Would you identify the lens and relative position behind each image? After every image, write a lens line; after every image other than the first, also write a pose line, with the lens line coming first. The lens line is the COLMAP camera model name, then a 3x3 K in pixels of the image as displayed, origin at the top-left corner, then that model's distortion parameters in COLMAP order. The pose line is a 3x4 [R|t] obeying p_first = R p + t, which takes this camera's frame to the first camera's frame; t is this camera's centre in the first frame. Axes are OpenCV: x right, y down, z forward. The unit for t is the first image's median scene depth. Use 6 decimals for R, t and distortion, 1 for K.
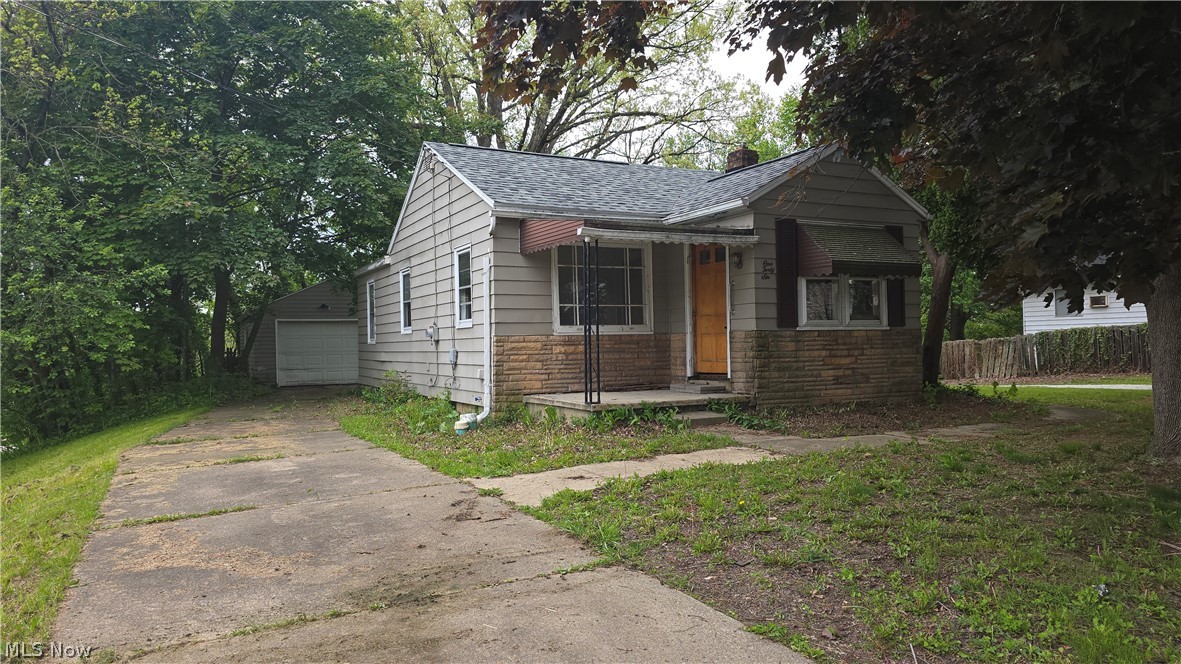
lens RADIAL K [[806.2, 0, 592.7], [0, 806.2, 332.9], [0, 0, 1]] dist [0.036367, -0.026529]
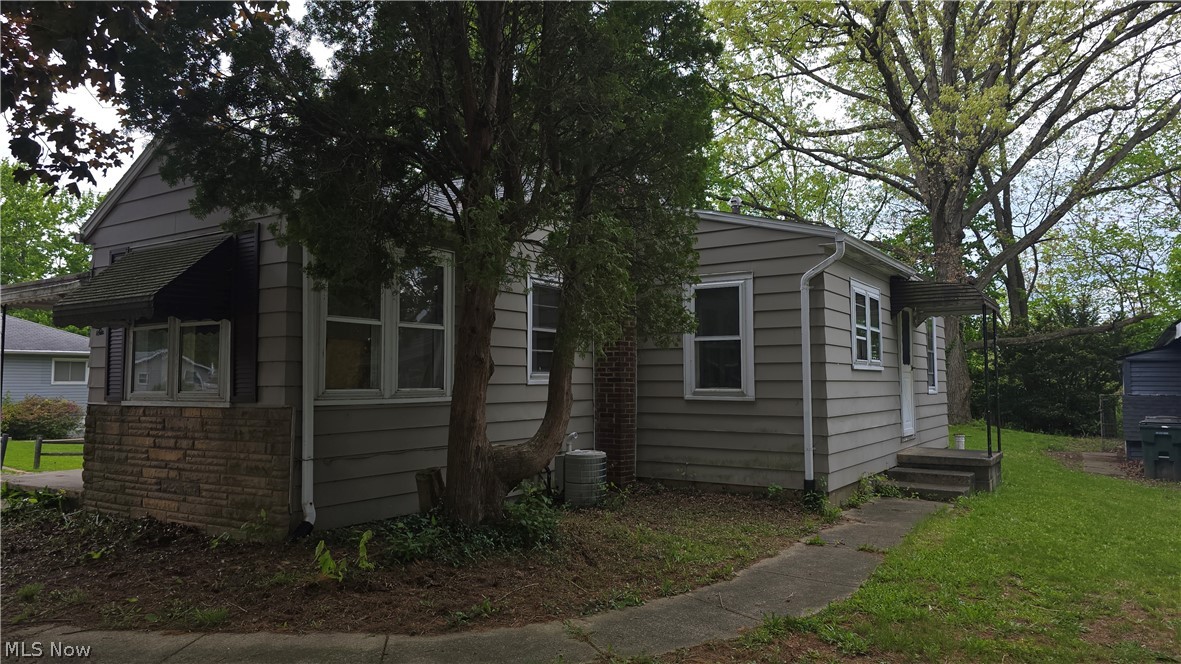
lens RADIAL K [[806.2, 0, 593.0], [0, 806.2, 329.5], [0, 0, 1]] dist [0.036367, -0.026529]
pose [[0.486434, -0.044634, -0.872577, 1.000156], [0.010615, 0.998923, -0.045179, -0.030781], [0.873653, 0.012715, 0.486383, 0.949964]]
